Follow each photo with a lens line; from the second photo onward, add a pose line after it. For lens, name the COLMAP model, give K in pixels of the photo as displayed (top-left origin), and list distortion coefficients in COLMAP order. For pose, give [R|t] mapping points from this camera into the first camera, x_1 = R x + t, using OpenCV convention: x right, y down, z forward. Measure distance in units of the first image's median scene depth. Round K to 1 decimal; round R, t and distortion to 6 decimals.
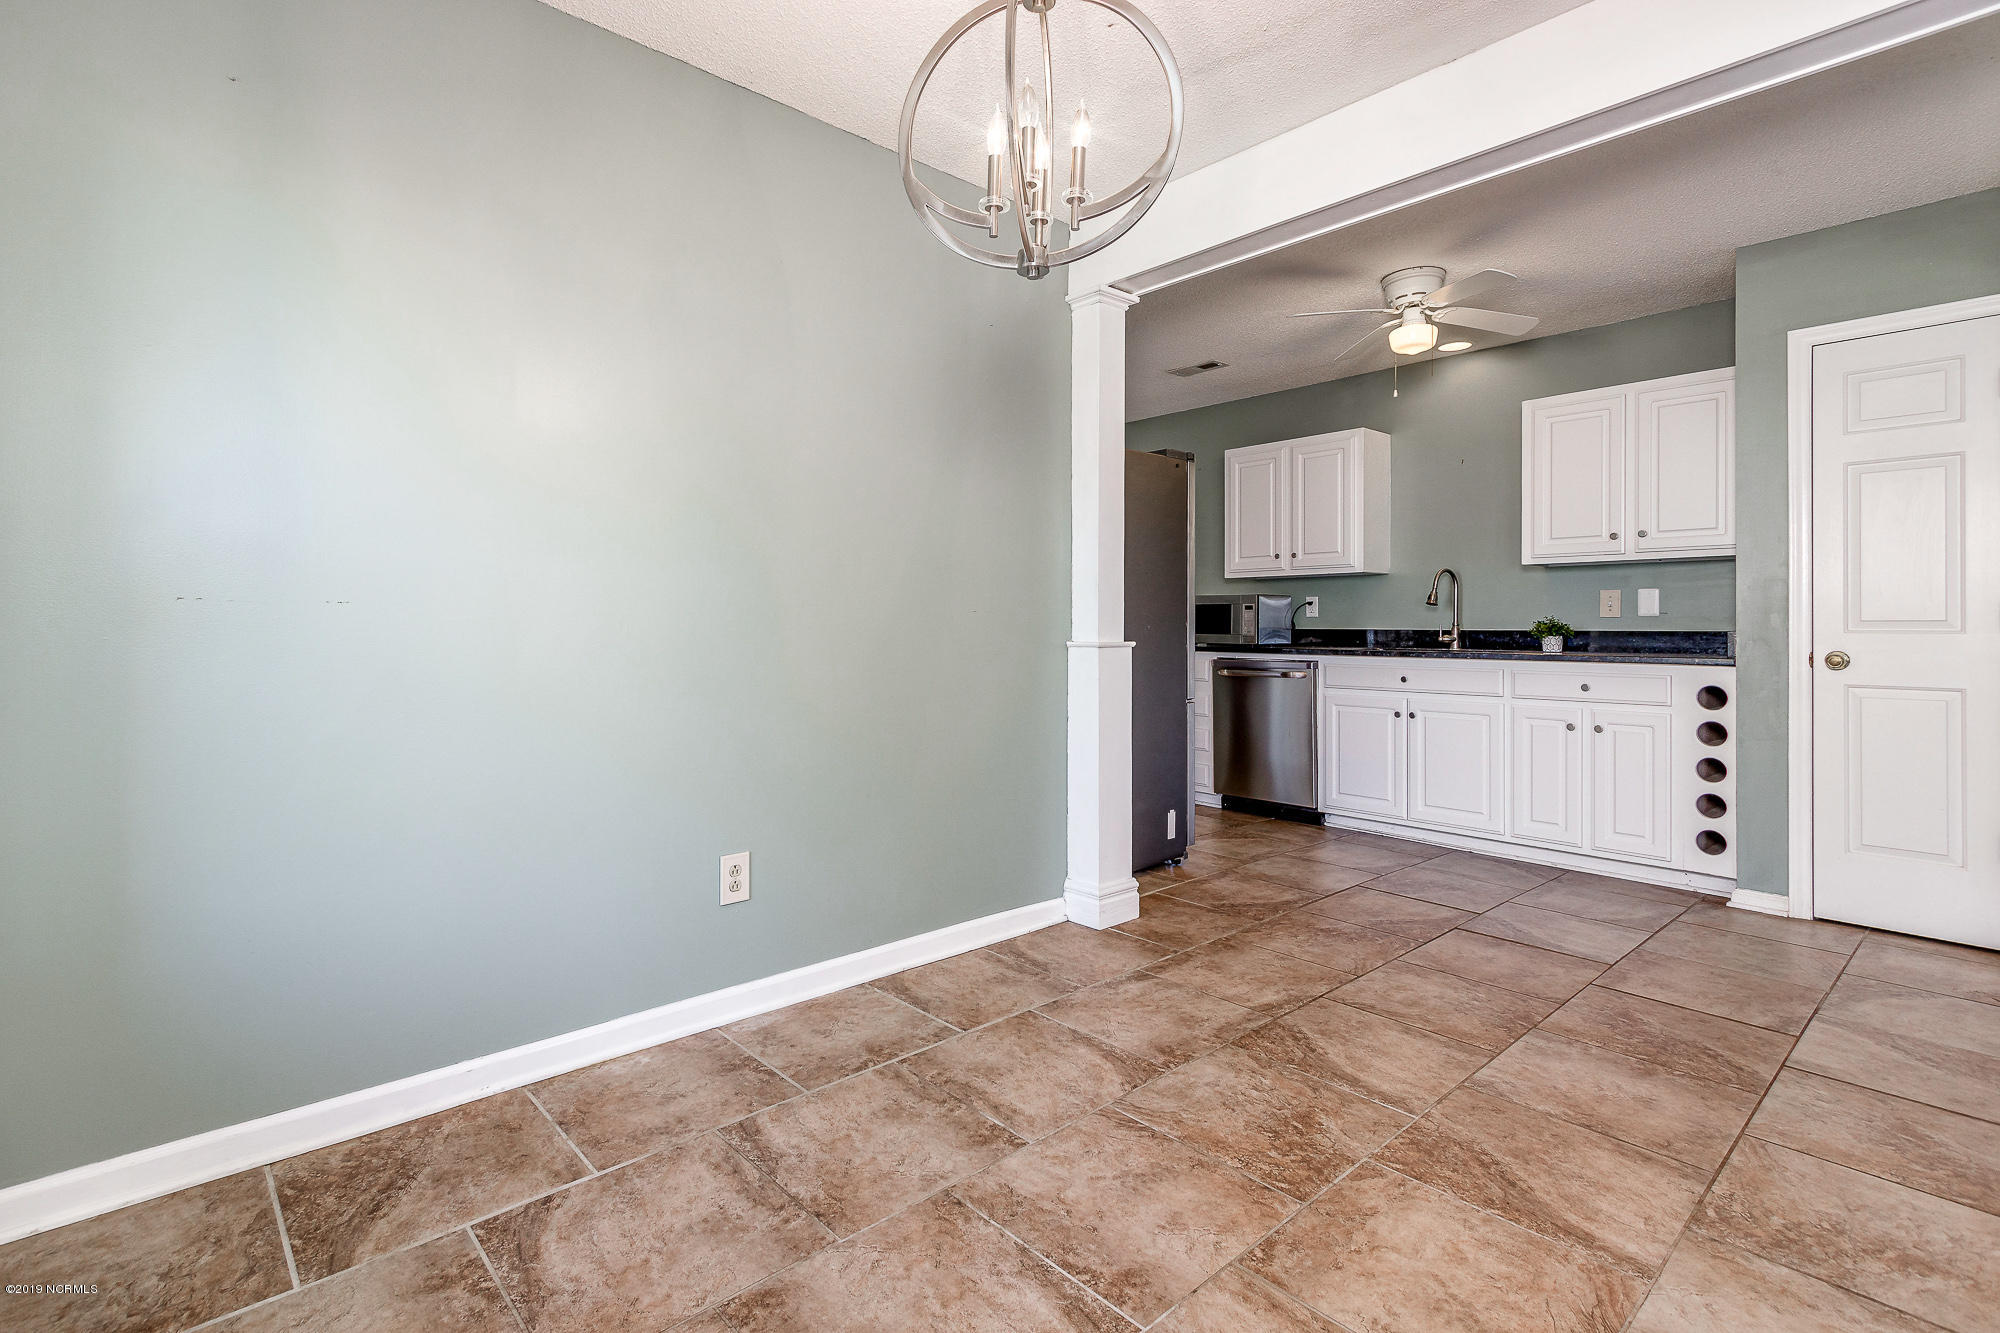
lens RADIAL K [[940.8, 0, 964.7], [0, 940.8, 638.5], [0, 0, 1]] dist [-0.013142, -0.000419]
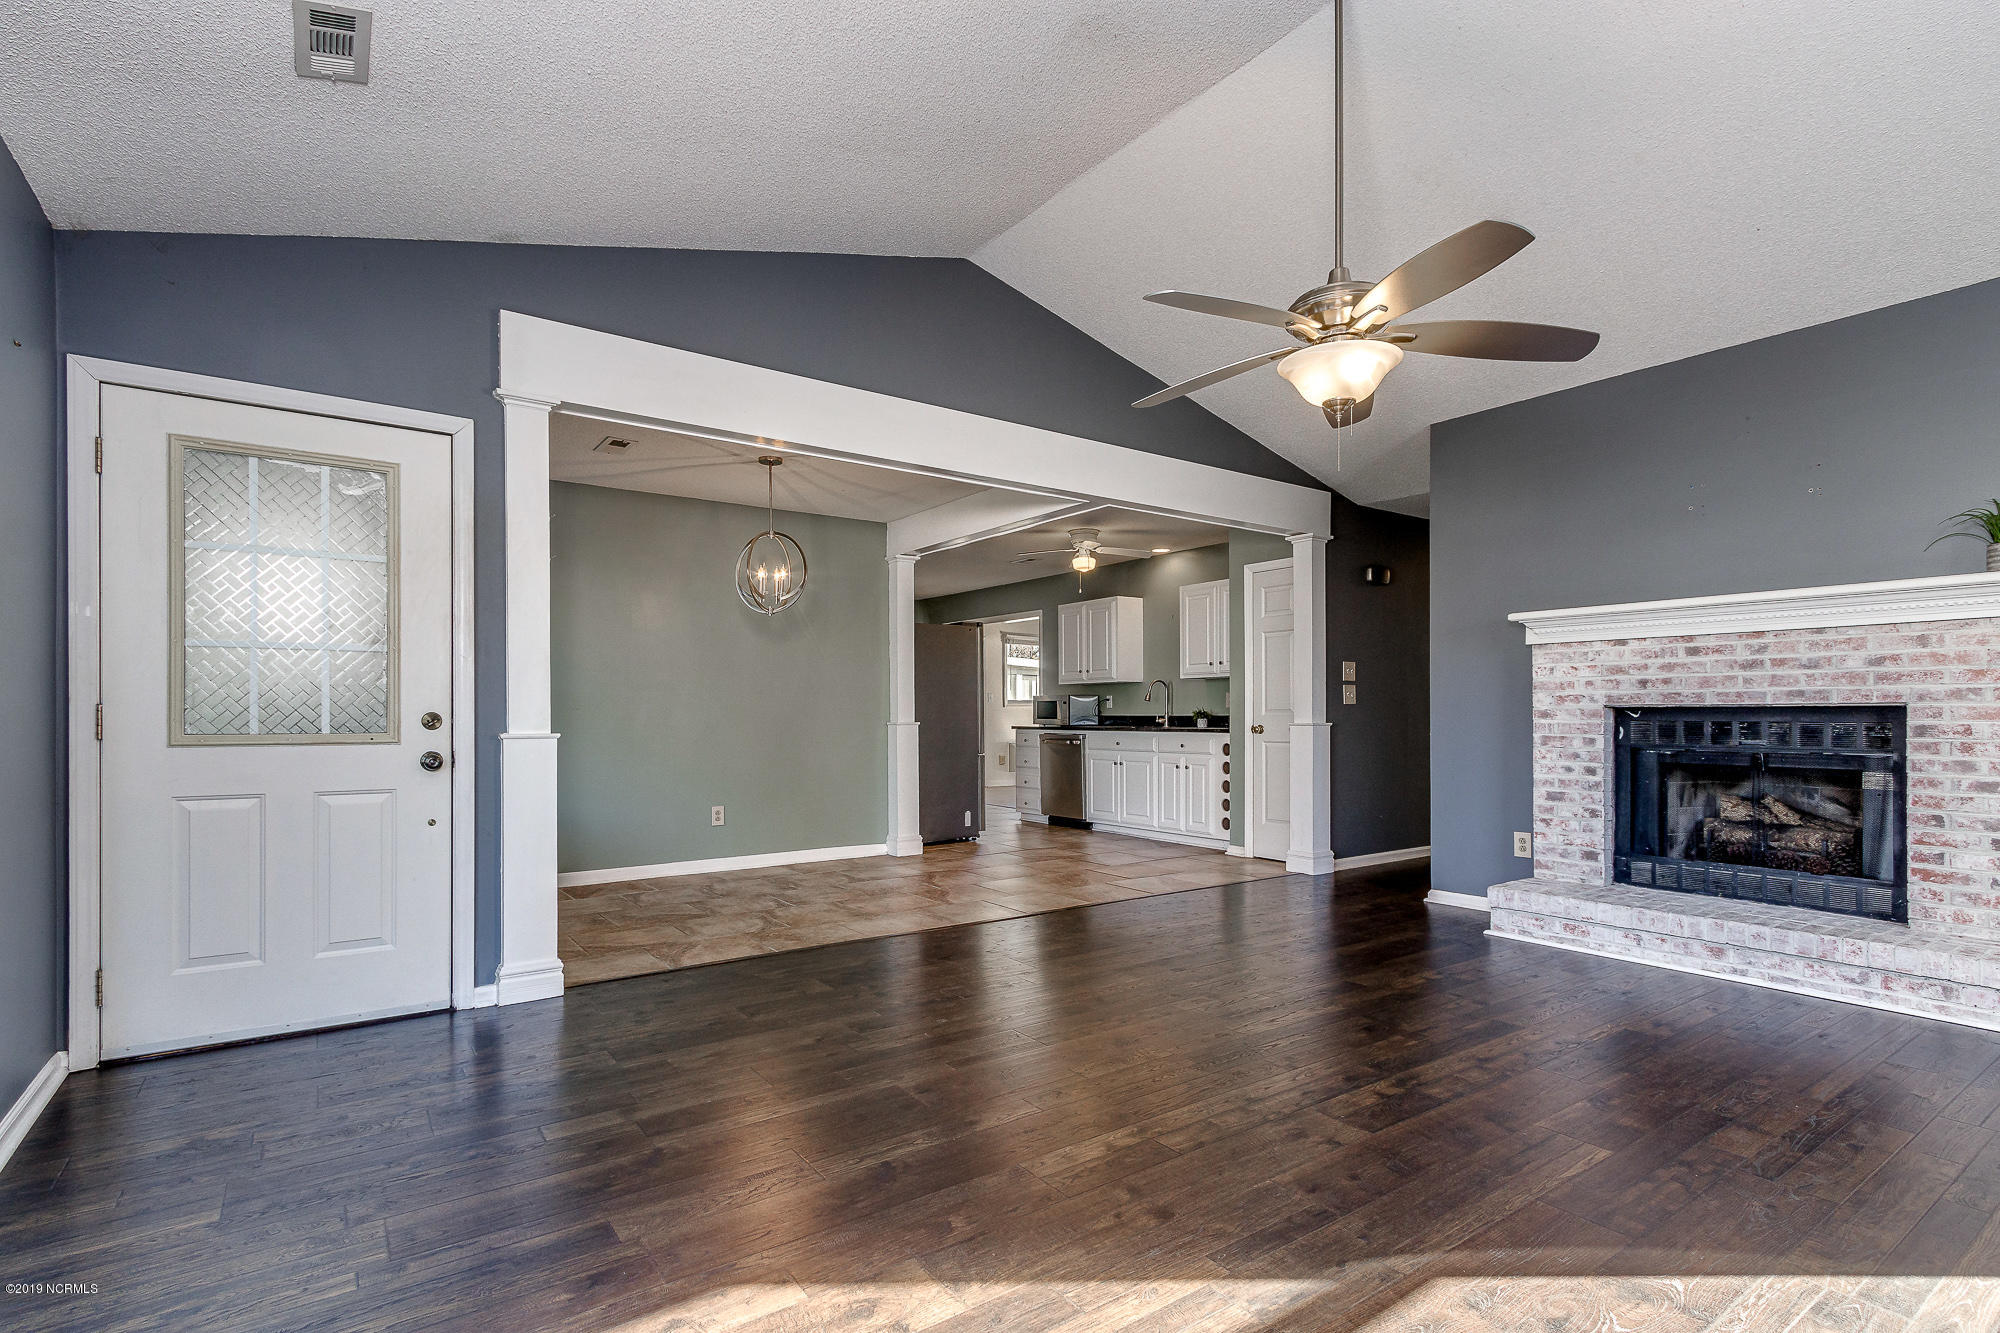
lens RADIAL K [[940.8, 0, 1000.4], [0, 940.8, 724.7], [0, 0, 1]] dist [-0.013142, -0.000419]
pose [[0.996089, -0.004783, -0.088222, 0.405275], [0.004397, 0.999980, -0.004563, 0.014788], [0.088242, 0.004158, 0.996090, -0.796095]]
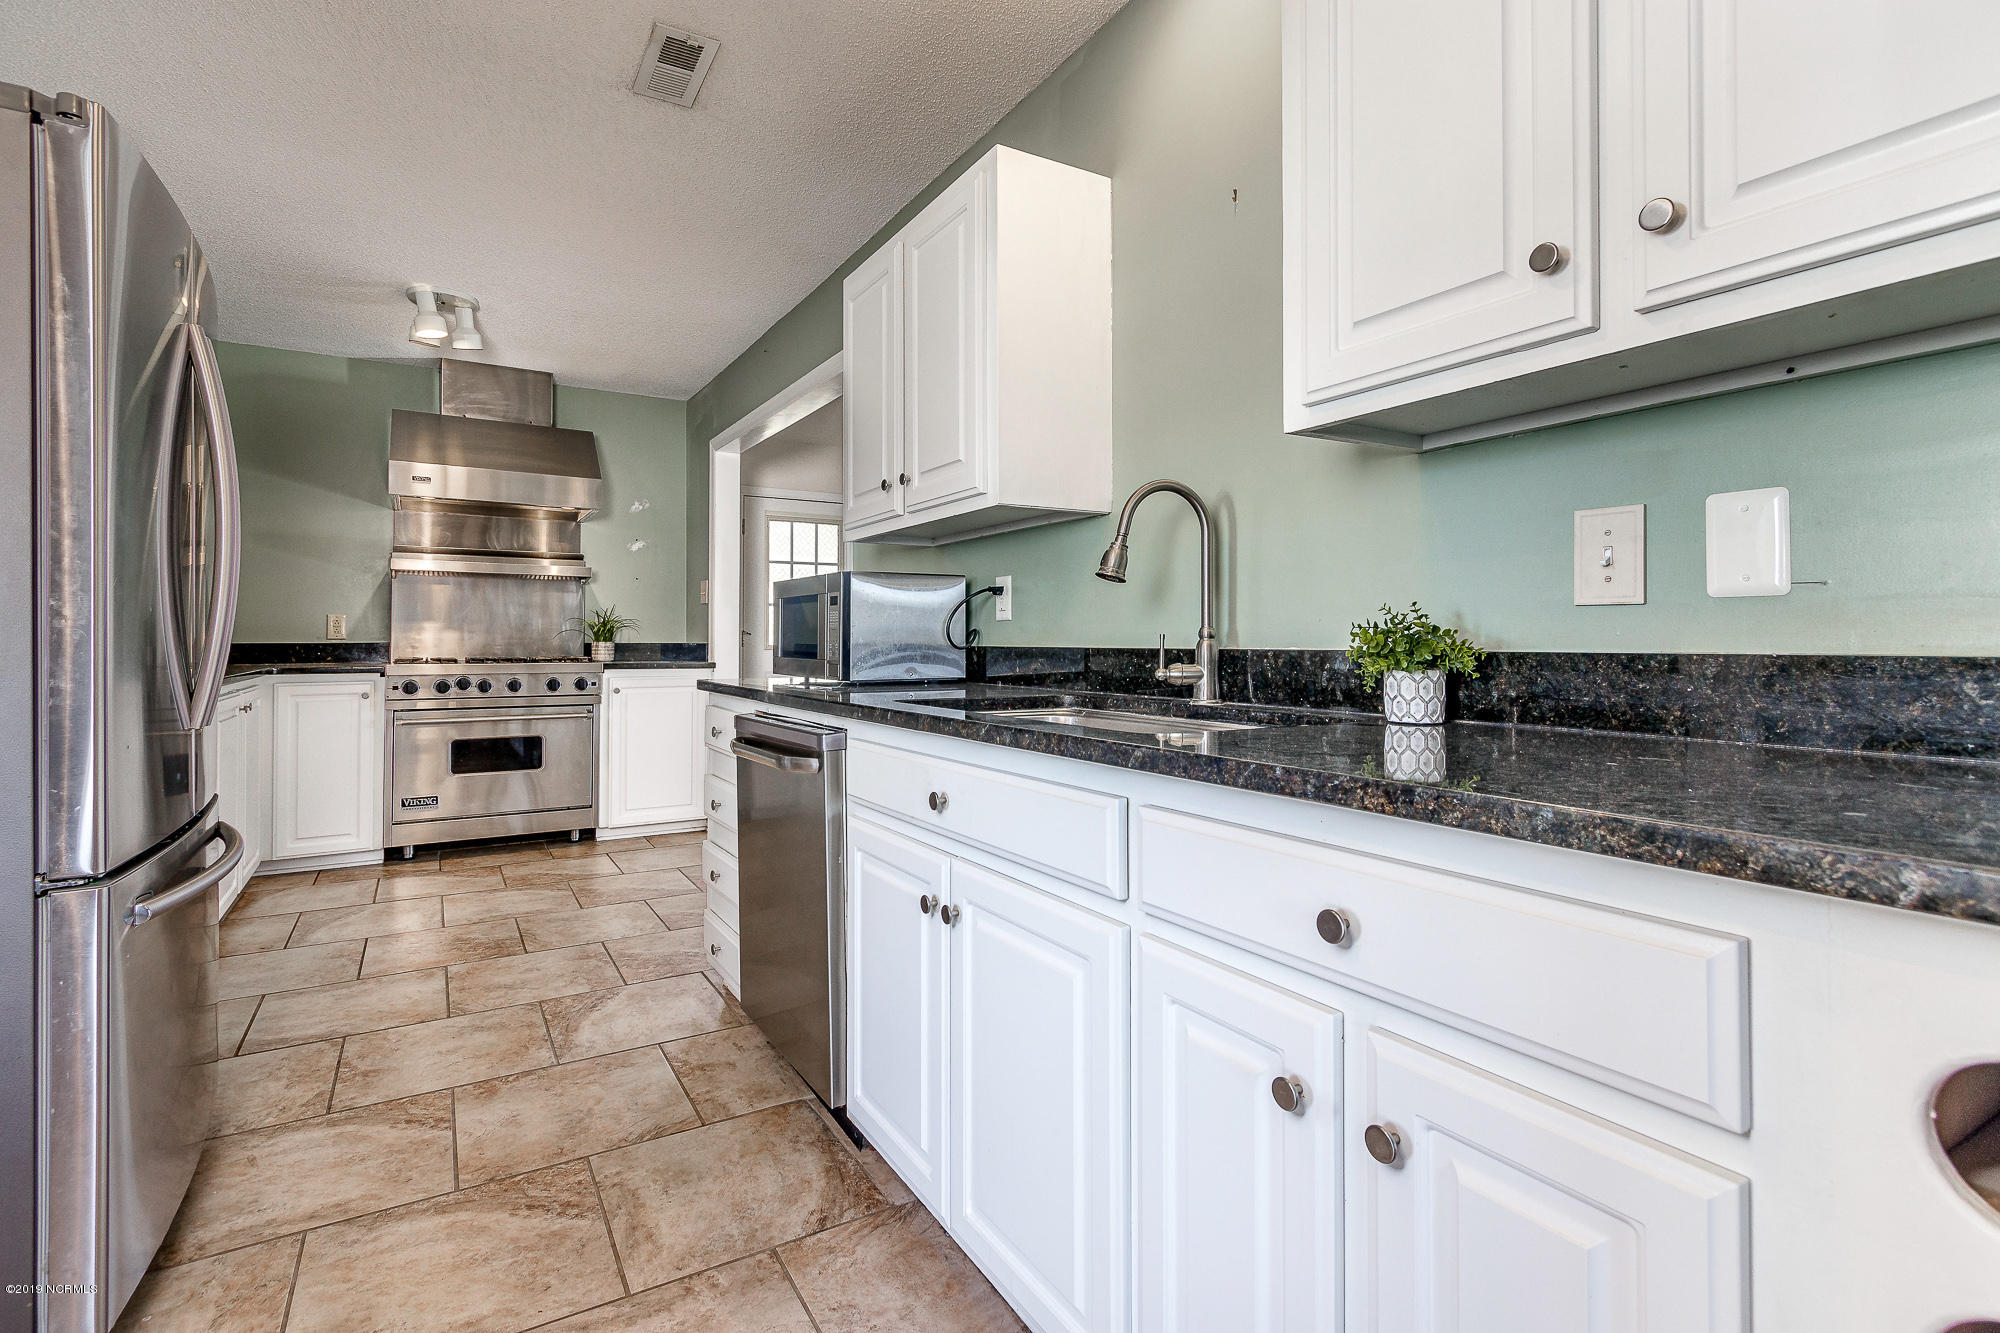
lens RADIAL K [[940.8, 0, 980.8], [0, 940.8, 650.3], [0, 0, 1]] dist [-0.013142, -0.000419]
pose [[0.984348, -0.004278, -0.176182, 0.546786], [0.003826, 0.999988, -0.002907, -0.008843], [0.176193, 0.002187, 0.984353, 0.681482]]
